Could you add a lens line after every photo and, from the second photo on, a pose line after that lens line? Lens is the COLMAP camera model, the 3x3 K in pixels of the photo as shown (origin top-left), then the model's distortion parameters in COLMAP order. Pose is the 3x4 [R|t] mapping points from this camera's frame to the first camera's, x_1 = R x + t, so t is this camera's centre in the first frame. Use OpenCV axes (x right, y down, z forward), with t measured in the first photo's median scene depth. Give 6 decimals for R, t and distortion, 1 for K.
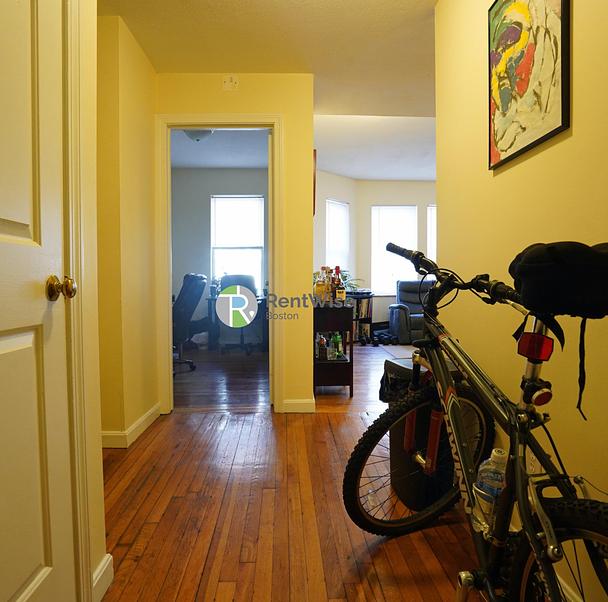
lens RADIAL K [[423.0, 0, 304.3], [0, 423.0, 302.5], [0, 0, 1]] dist [-0.056087, 0.024979]
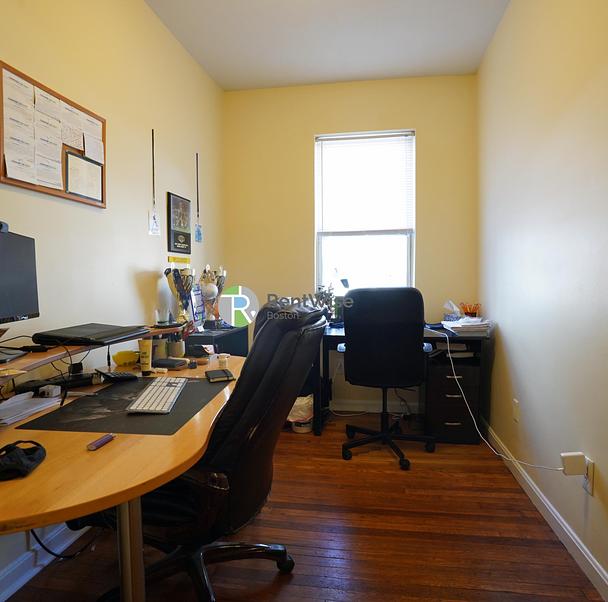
lens RADIAL K [[423.0, 0, 304.3], [0, 423.0, 300.8], [0, 0, 1]] dist [-0.056087, 0.024979]
pose [[0.979865, 0.004019, -0.199621, -0.127238], [-0.003824, 0.999992, 0.001362, -0.043390], [0.199625, -0.000571, 0.979872, 0.466092]]
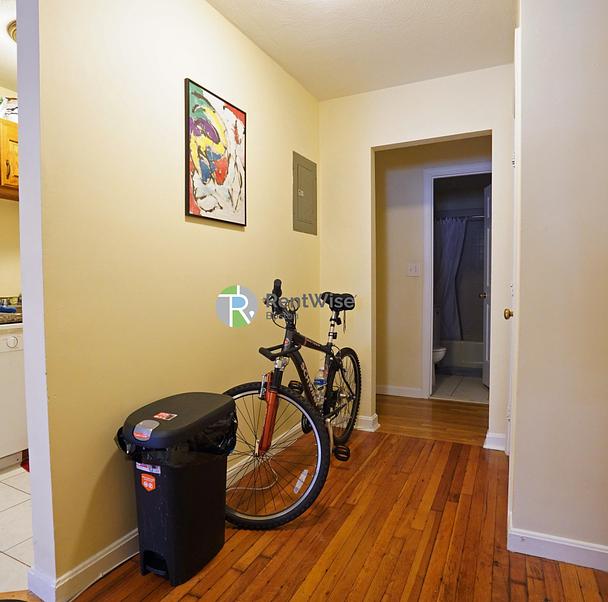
lens RADIAL K [[423.0, 0, 304.1], [0, 423.0, 300.7], [0, 0, 1]] dist [-0.056087, 0.024979]
pose [[-0.879148, -0.019709, 0.476141, -0.470982], [0.025793, 0.995712, 0.088841, -0.201835], [-0.475850, 0.090385, -0.874870, 2.185172]]
